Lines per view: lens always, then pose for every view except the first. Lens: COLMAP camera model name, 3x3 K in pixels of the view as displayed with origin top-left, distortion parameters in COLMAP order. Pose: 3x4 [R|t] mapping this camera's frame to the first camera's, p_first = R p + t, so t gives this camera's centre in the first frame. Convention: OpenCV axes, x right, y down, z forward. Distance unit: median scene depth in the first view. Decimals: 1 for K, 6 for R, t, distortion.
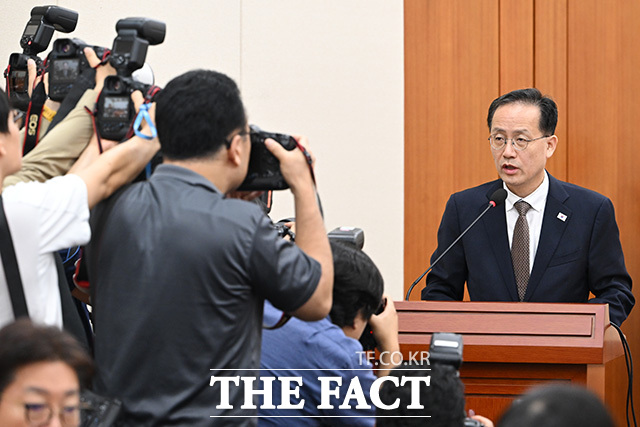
lens RADIAL K [[2572.6, 0, 320.0], [0, 2572.6, 213.5], [0, 0, 1]] dist [-0.342490, 0.542851]
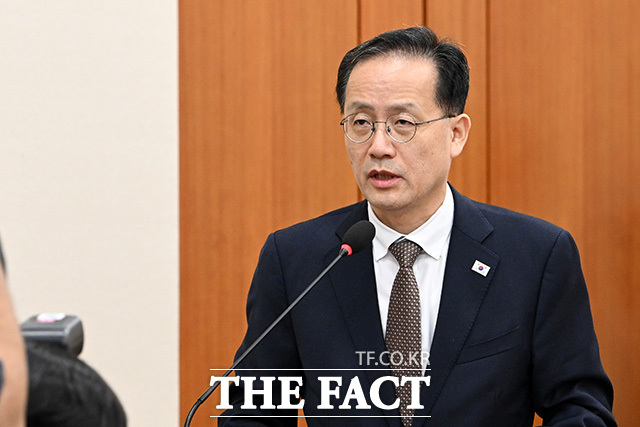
lens RADIAL K [[3022.2, 0, 320.0], [0, 3022.2, 213.5], [0, 0, 1]] dist [-0.398577, -6.865755]
pose [[0.999379, -0.017745, 0.030450, 0.042351], [0.017078, 0.999612, 0.022026, -0.024523], [-0.030829, -0.021492, 0.999294, 0.377114]]
